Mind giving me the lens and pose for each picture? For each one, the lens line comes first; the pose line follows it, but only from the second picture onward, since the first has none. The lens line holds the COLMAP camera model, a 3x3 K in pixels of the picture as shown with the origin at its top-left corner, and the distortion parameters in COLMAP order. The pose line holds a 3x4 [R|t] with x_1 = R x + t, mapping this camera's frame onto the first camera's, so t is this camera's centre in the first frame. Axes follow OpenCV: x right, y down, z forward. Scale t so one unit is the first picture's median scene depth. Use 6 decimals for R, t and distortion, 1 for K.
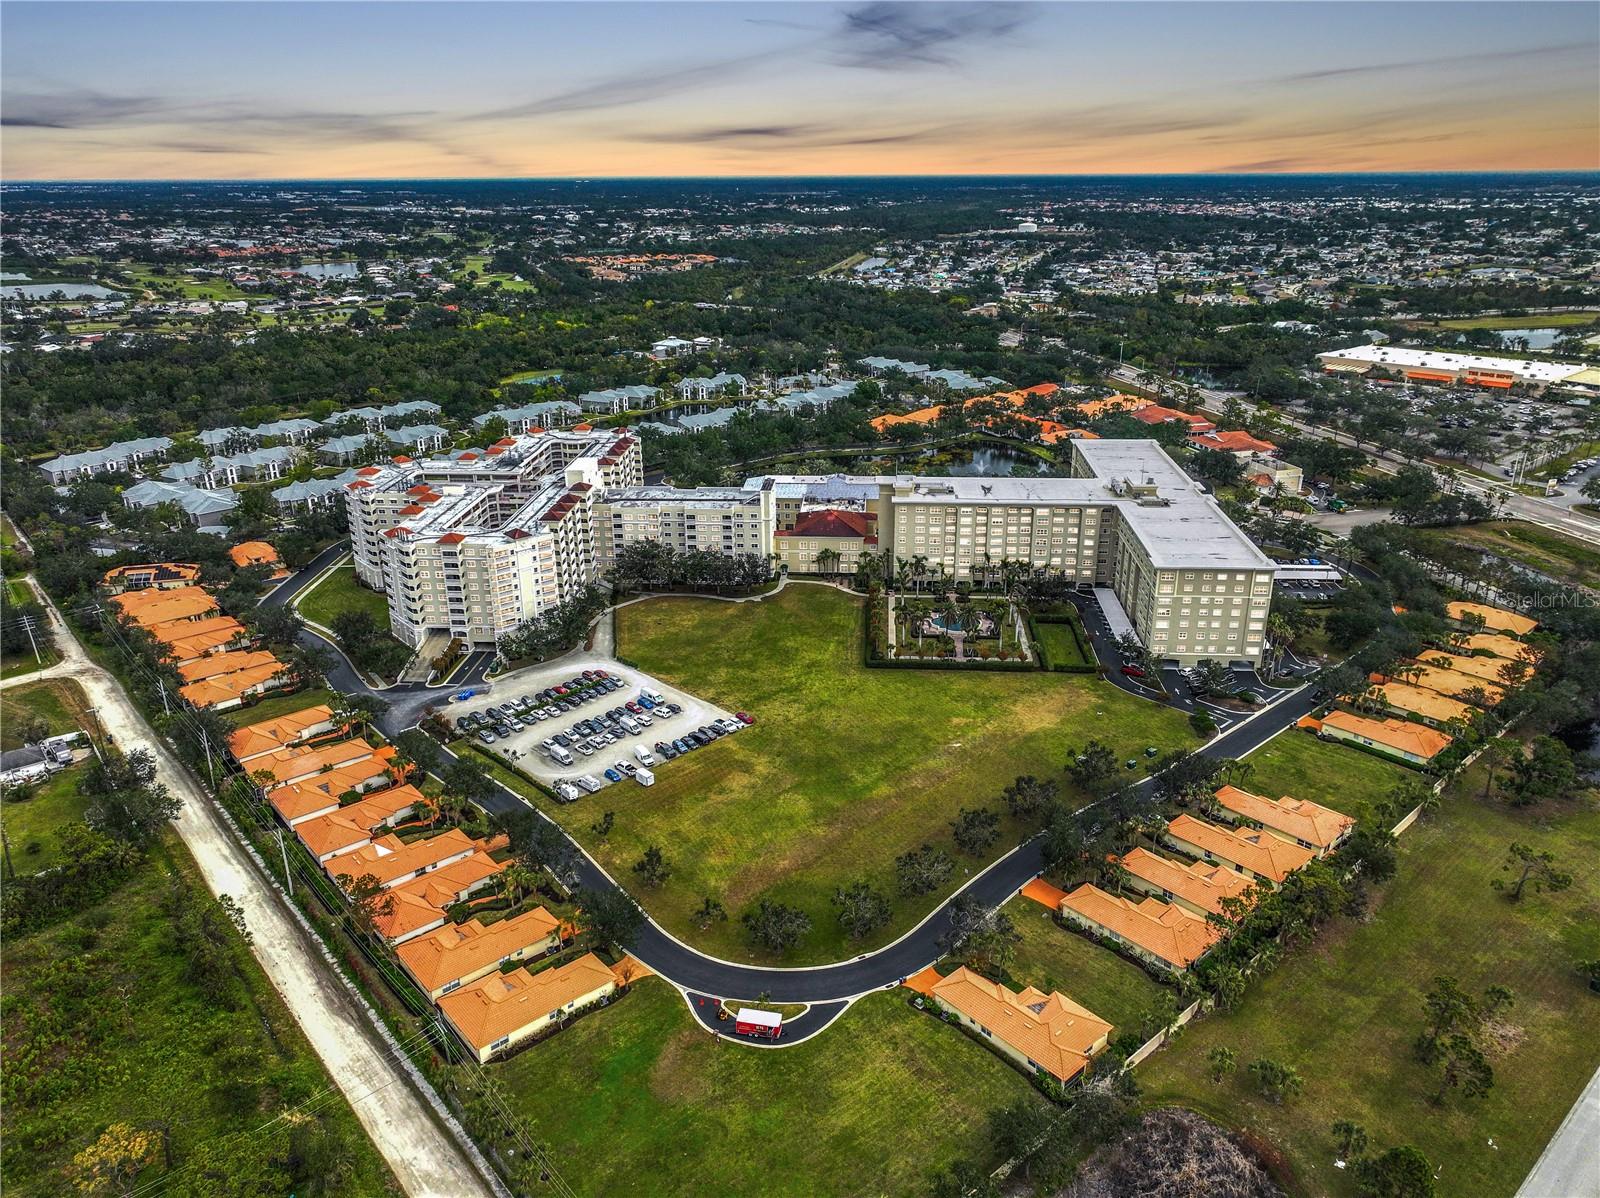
lens RADIAL K [[1119.5, 0, 808.1], [0, 1119.5, 603.3], [0, 0, 1]] dist [0.004441, 0.010188]
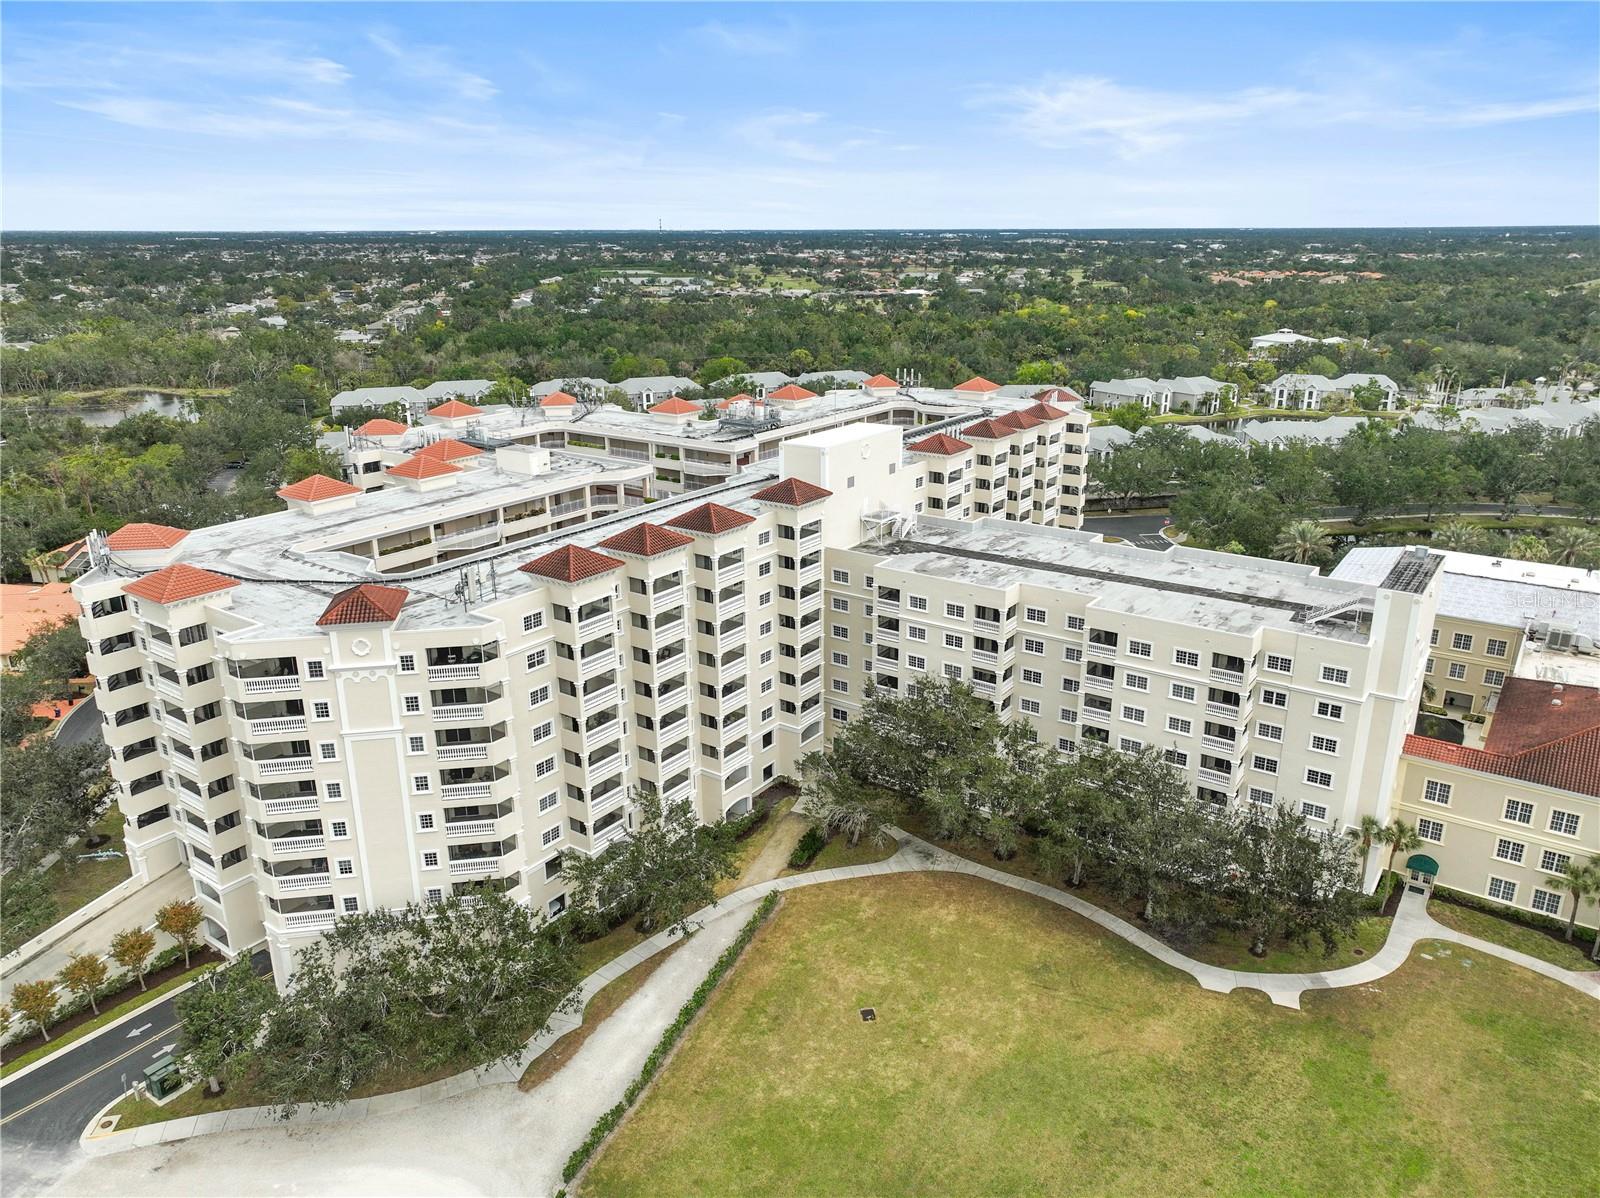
lens RADIAL K [[1119.5, 0, 808.1], [0, 1119.5, 603.3], [0, 0, 1]] dist [0.004441, 0.010188]
pose [[0.855639, 0.168461, -0.489391, -0.026818], [-0.189139, 0.981923, 0.007318, -0.071127], [0.481777, 0.086301, 0.872034, 0.681137]]
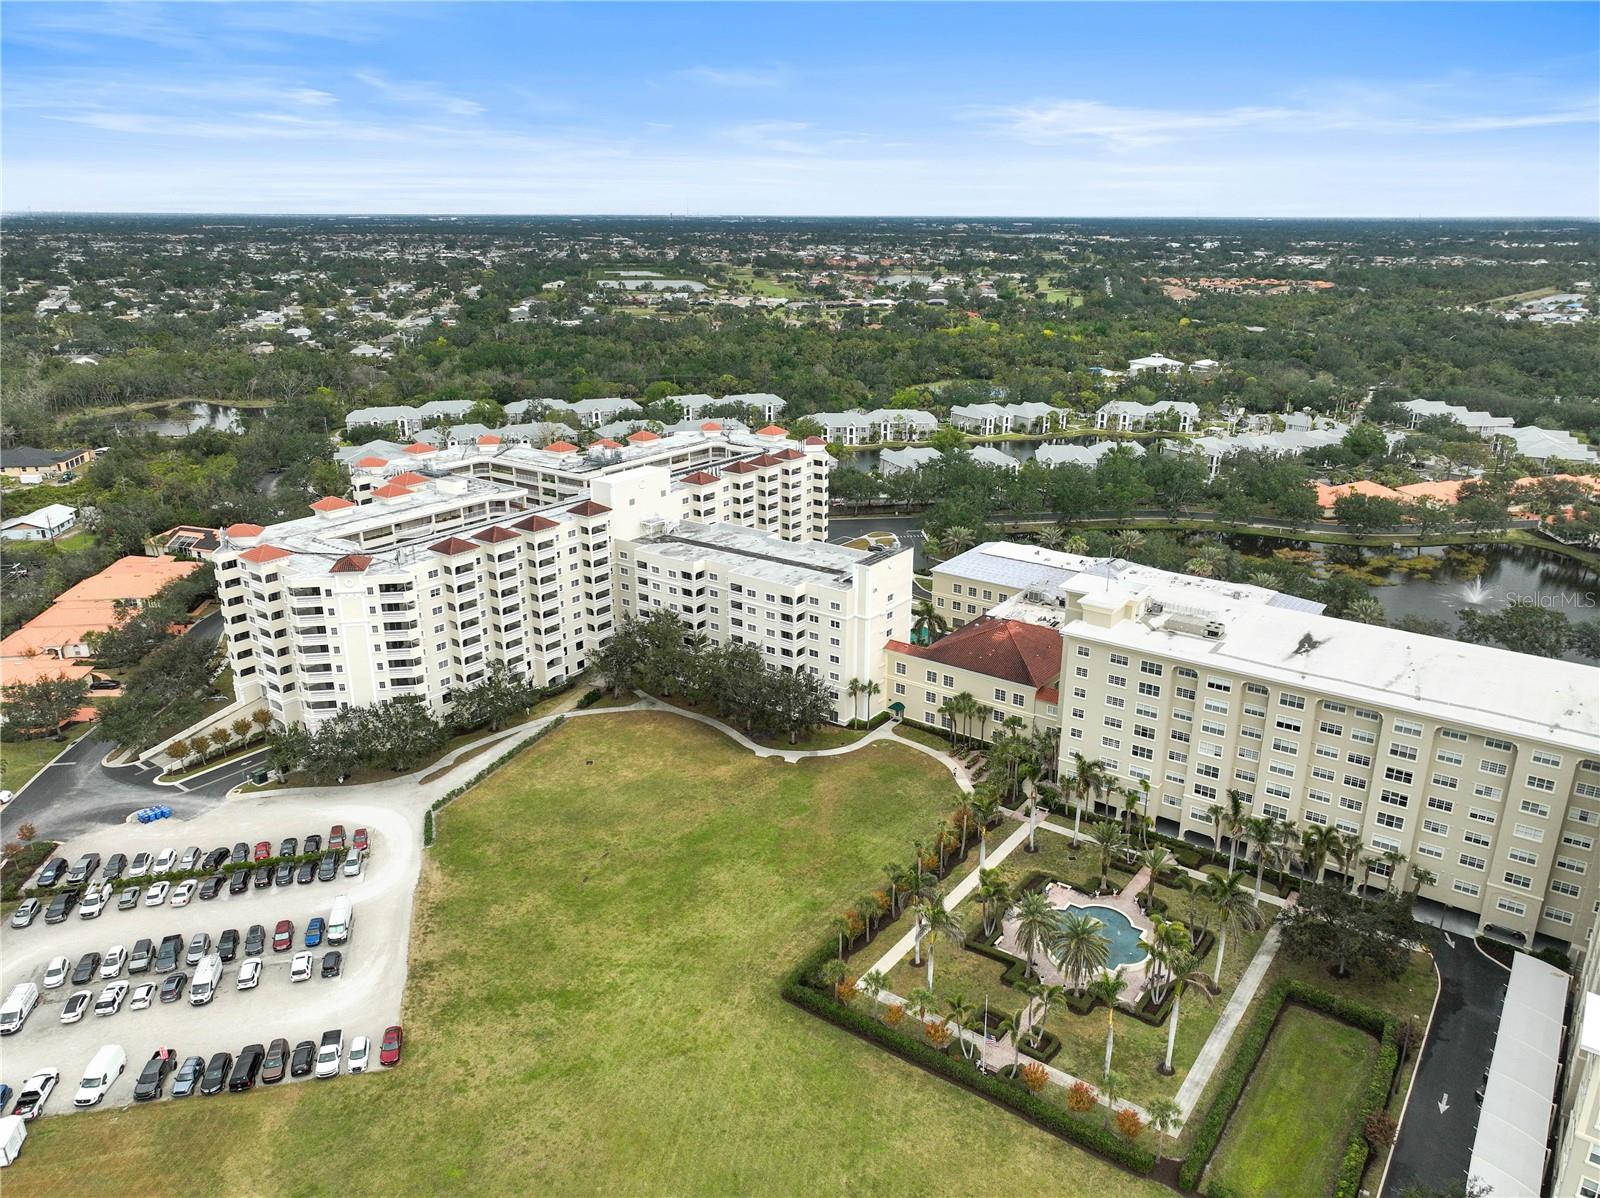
lens RADIAL K [[1119.5, 0, 808.1], [0, 1119.5, 603.3], [0, 0, 1]] dist [0.004441, 0.010188]
pose [[0.845953, 0.184420, -0.500352, 0.209223], [-0.200390, 0.979464, 0.022210, -0.086817], [0.494173, 0.081477, 0.865537, 0.506843]]
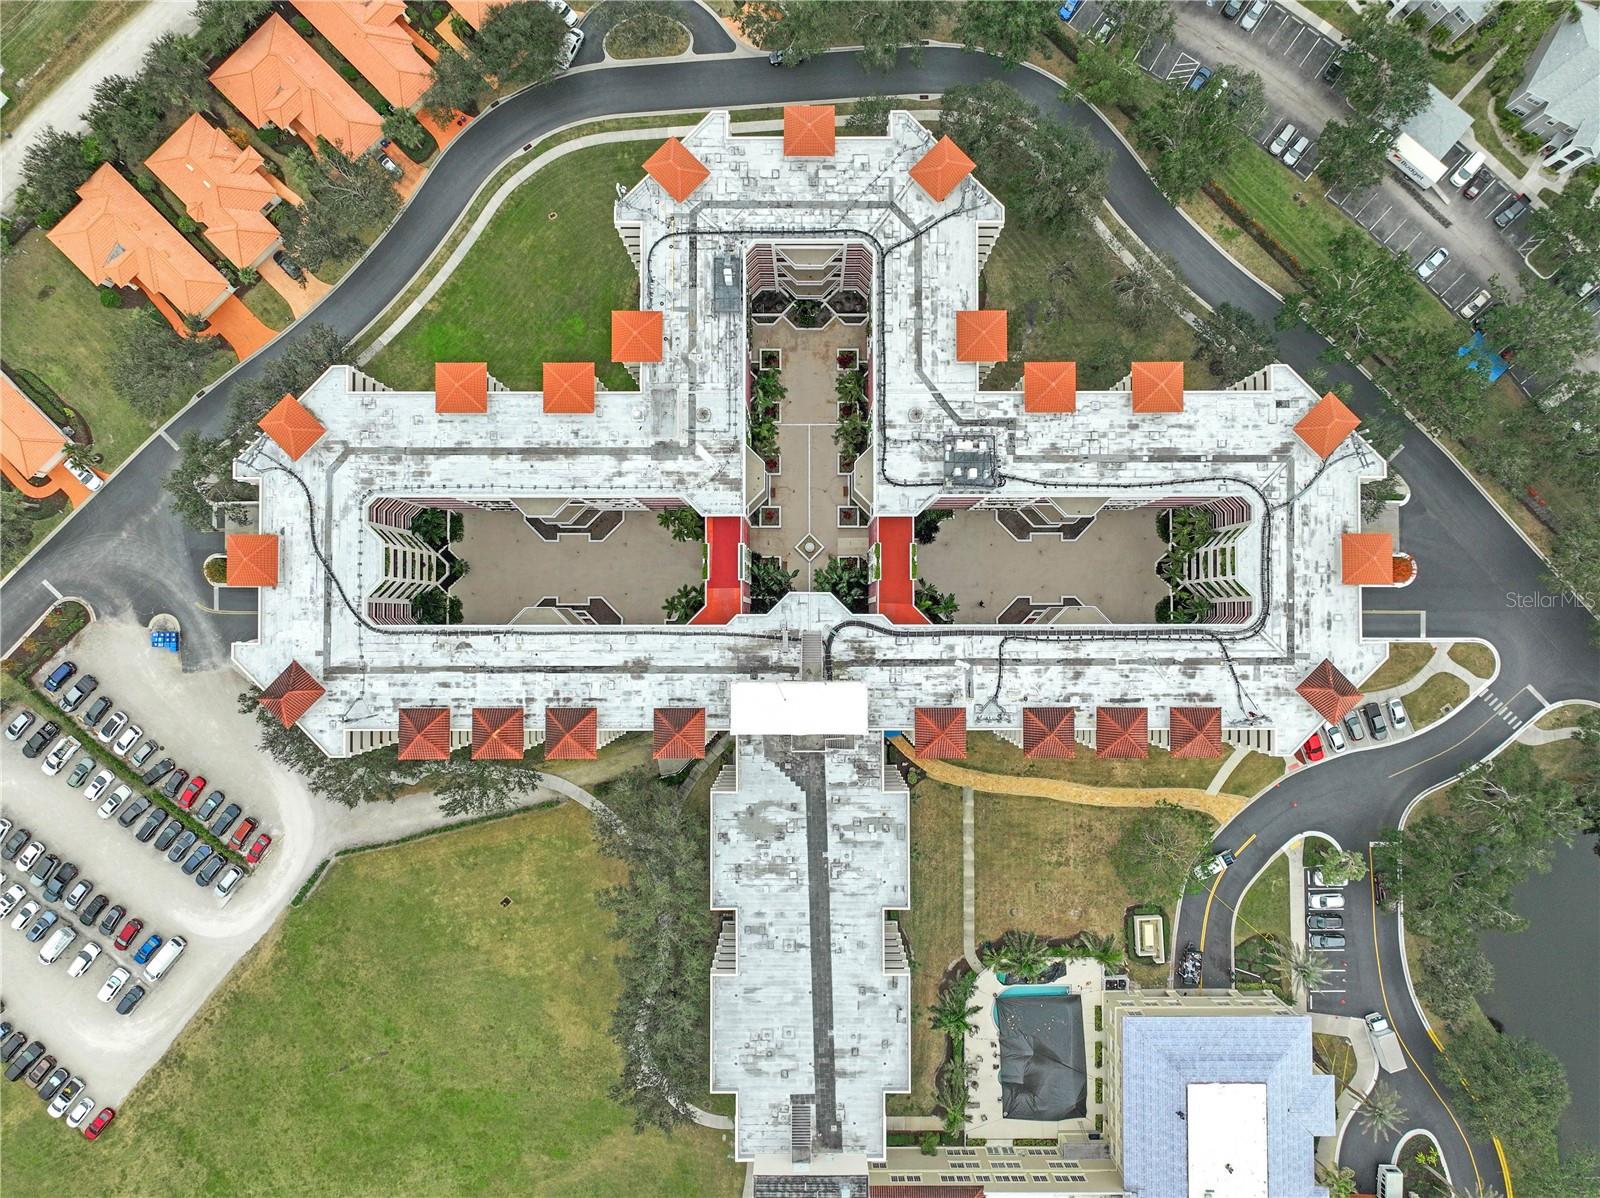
lens RADIAL K [[1119.5, 0, 808.1], [0, 1119.5, 603.3], [0, 0, 1]] dist [0.004441, 0.010188]
pose [[0.067598, 0.997651, -0.011086, -0.231663], [-0.360095, 0.034759, 0.932268, -0.471694], [0.930463, -0.059027, 0.361599, 0.865109]]
